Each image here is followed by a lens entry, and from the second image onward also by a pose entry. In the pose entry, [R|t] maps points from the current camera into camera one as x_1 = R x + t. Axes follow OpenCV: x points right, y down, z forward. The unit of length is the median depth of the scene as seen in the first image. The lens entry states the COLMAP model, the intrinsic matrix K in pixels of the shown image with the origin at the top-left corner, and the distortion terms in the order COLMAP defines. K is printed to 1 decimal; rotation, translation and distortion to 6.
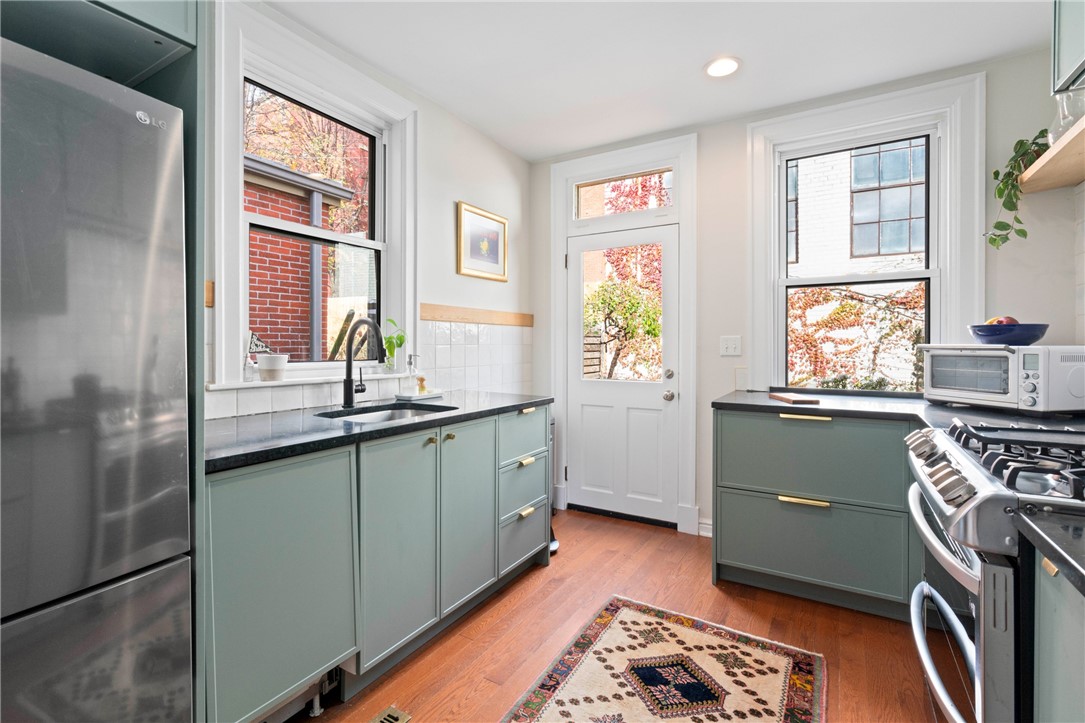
lens RADIAL K [[493.8, 0, 542.3], [0, 493.8, 336.6], [0, 0, 1]] dist [-0.000155, 0.009038]
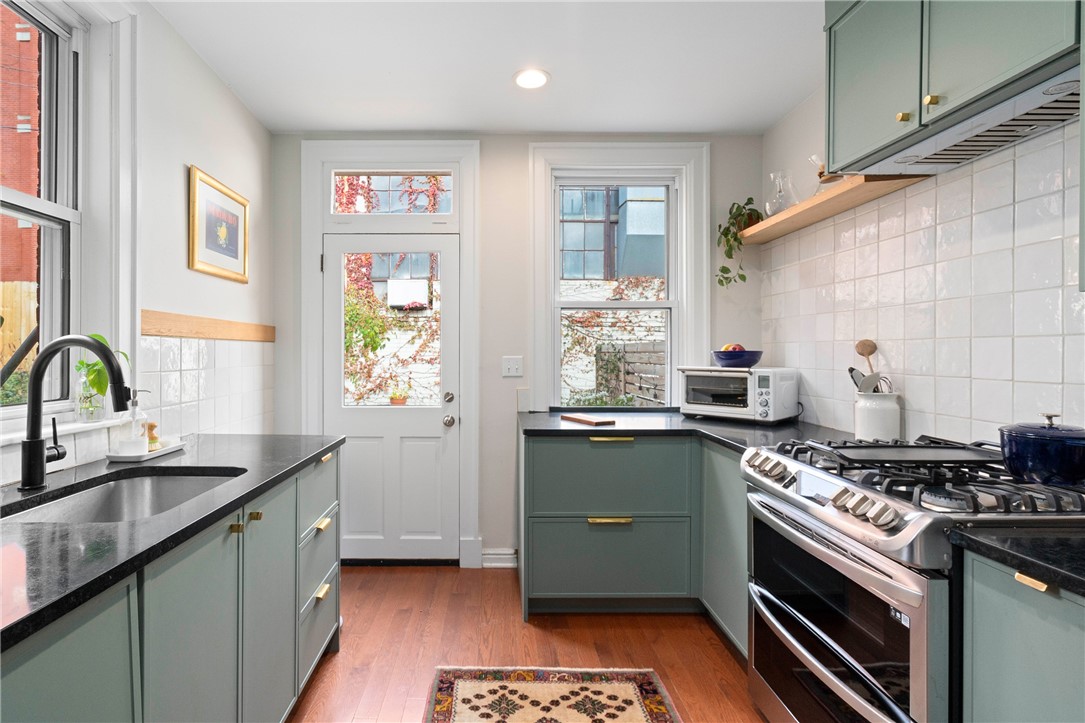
lens RADIAL K [[515.2, 0, 500.6], [0, 515.2, 347.4], [0, 0, 1]] dist [-0.000294, 0.000736]
pose [[0.859108, 0.007937, 0.511734, -0.210331], [-0.009562, 0.999954, 0.000544, -0.025188], [-0.511706, -0.005360, 0.859144, 0.183464]]
